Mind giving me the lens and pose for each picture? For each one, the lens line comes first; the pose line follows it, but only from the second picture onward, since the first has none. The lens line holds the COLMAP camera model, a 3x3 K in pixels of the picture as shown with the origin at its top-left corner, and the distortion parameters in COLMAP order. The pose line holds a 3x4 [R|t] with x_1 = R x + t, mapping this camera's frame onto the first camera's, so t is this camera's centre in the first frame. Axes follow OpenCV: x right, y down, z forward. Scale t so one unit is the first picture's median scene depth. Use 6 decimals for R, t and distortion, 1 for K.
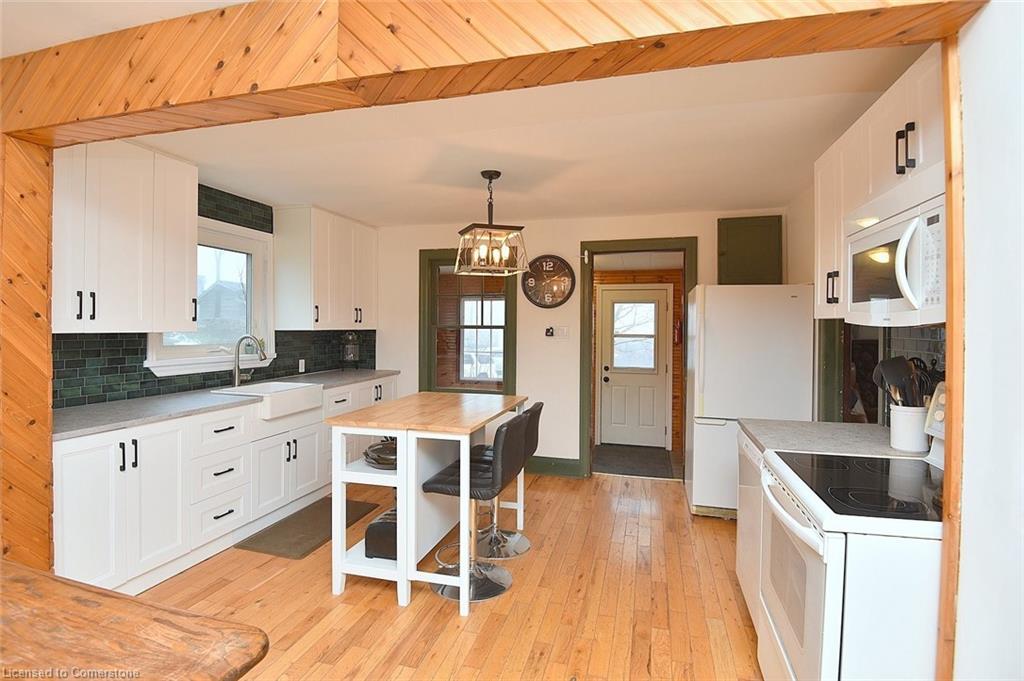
lens RADIAL K [[552.8, 0, 509.6], [0, 552.8, 325.8], [0, 0, 1]] dist [0.000154, -0.000197]
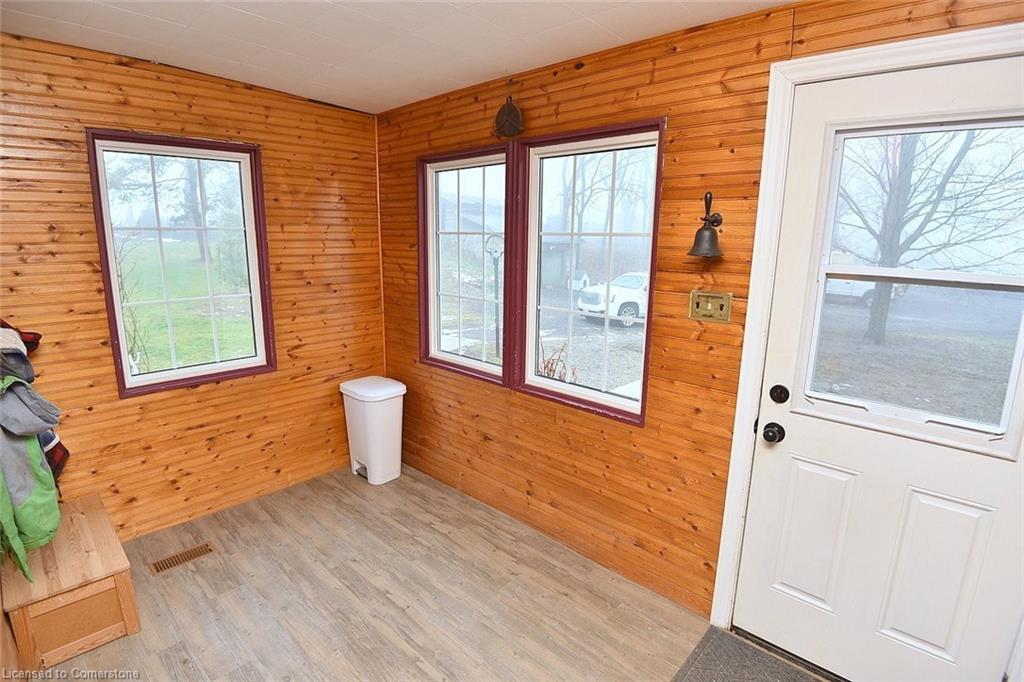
lens RADIAL K [[512.3, 0, 503.0], [0, 512.3, 335.6], [0, 0, 1]] dist [-0.018199, -0.024223]
pose [[0.876727, 0.097379, -0.471027, 0.278037], [-0.010290, 0.982865, 0.184041, 0.007325], [0.480878, -0.156507, 0.862706, 1.180585]]
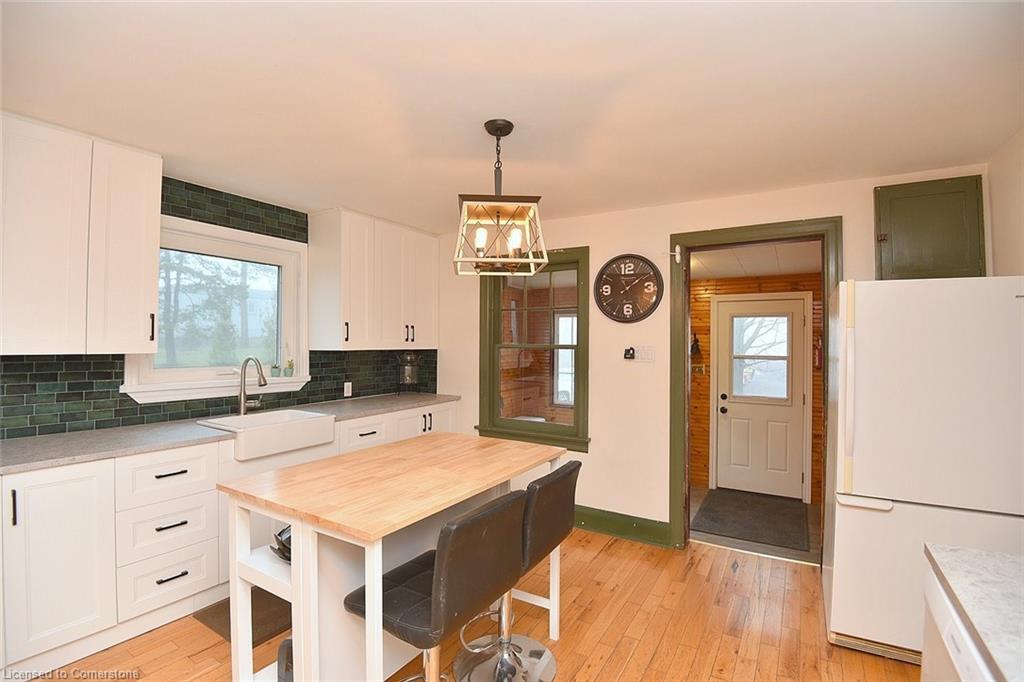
lens RADIAL K [[512.3, 0, 503.0], [0, 512.3, 335.6], [0, 0, 1]] dist [-0.018199, -0.024223]
pose [[0.962050, -0.003810, -0.272846, 0.108376], [-0.000439, 0.999880, -0.015513, -0.003118], [0.272872, 0.015044, 0.961933, 0.293558]]
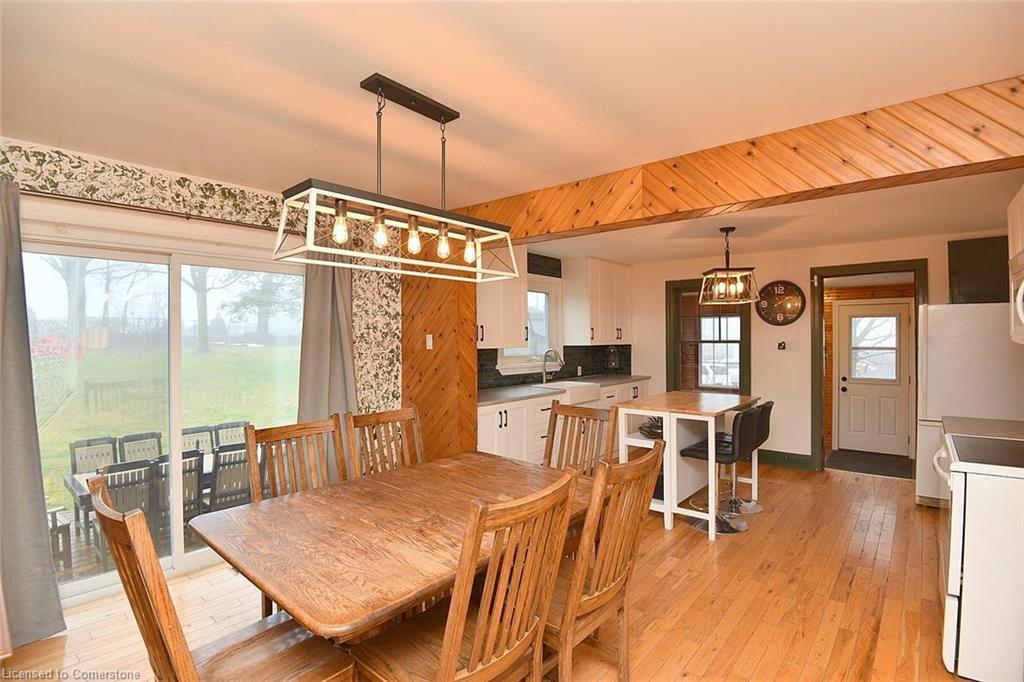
lens RADIAL K [[512.3, 0, 503.0], [0, 512.3, 335.6], [0, 0, 1]] dist [-0.018199, -0.024223]
pose [[0.902850, -0.012300, -0.429779, 0.002233], [0.010030, 0.999921, -0.007546, -0.009281], [0.429838, 0.002502, 0.902903, -0.262972]]
